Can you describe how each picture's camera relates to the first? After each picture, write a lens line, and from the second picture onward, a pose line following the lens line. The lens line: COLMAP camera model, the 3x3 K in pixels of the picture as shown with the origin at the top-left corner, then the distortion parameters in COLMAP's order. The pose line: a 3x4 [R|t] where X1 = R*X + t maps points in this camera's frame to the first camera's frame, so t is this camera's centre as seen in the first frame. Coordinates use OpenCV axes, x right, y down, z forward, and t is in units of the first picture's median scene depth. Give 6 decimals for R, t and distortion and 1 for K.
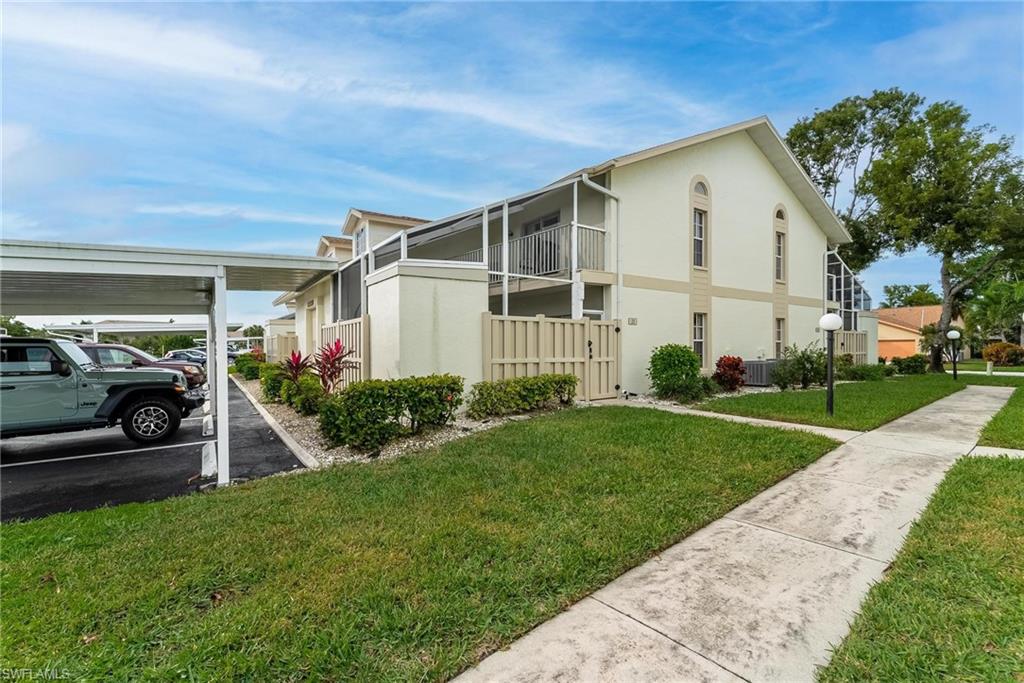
lens RADIAL K [[421.1, 0, 515.6], [0, 421.1, 333.1], [0, 0, 1]] dist [0.002034, 0.000017]
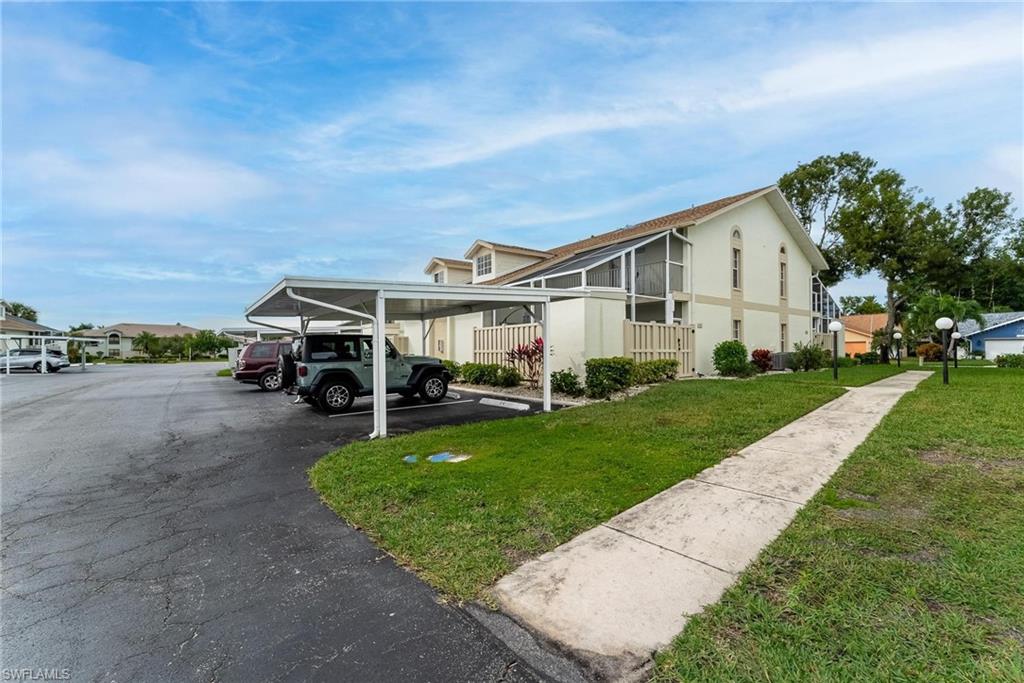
lens RADIAL K [[402.9, 0, 538.4], [0, 402.9, 330.9], [0, 0, 1]] dist [0.002010, 0.000221]
pose [[0.996457, 0.001621, 0.084083, -0.331586], [-0.000364, 0.999888, -0.014965, 0.009509], [-0.084098, 0.014881, 0.996346, -0.297780]]
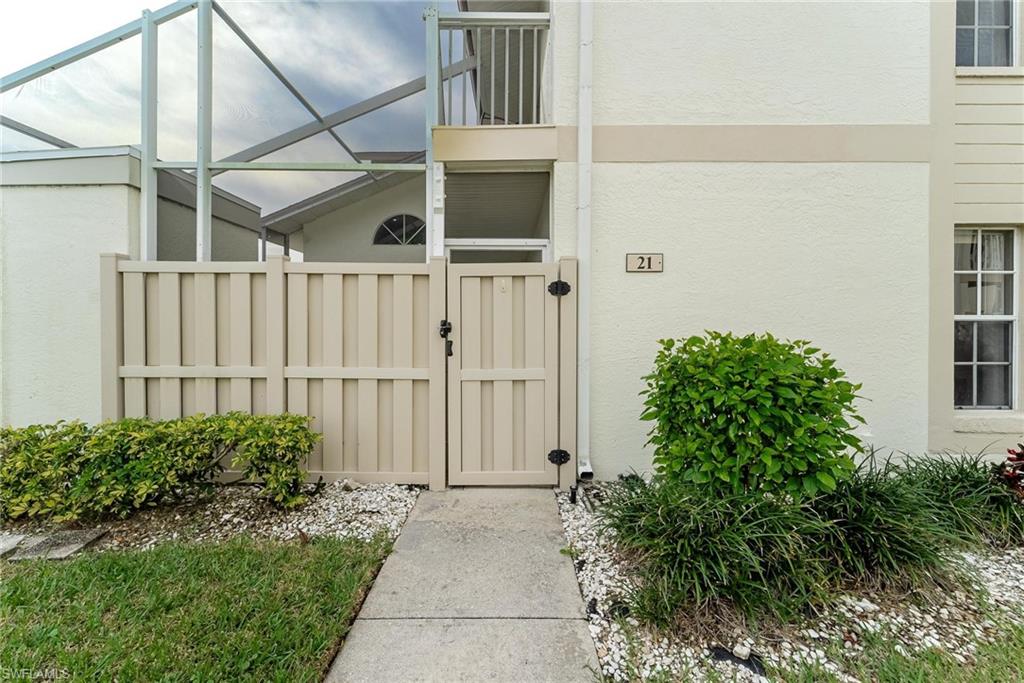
lens RADIAL K [[425.5, 0, 510.1], [0, 425.5, 323.4], [0, 0, 1]] dist [0.001053, -0.000462]
pose [[0.819396, -0.001409, -0.573226, 0.316235], [0.004878, 0.999978, 0.004516, 0.013859], [0.573207, -0.006497, 0.819385, 0.537859]]
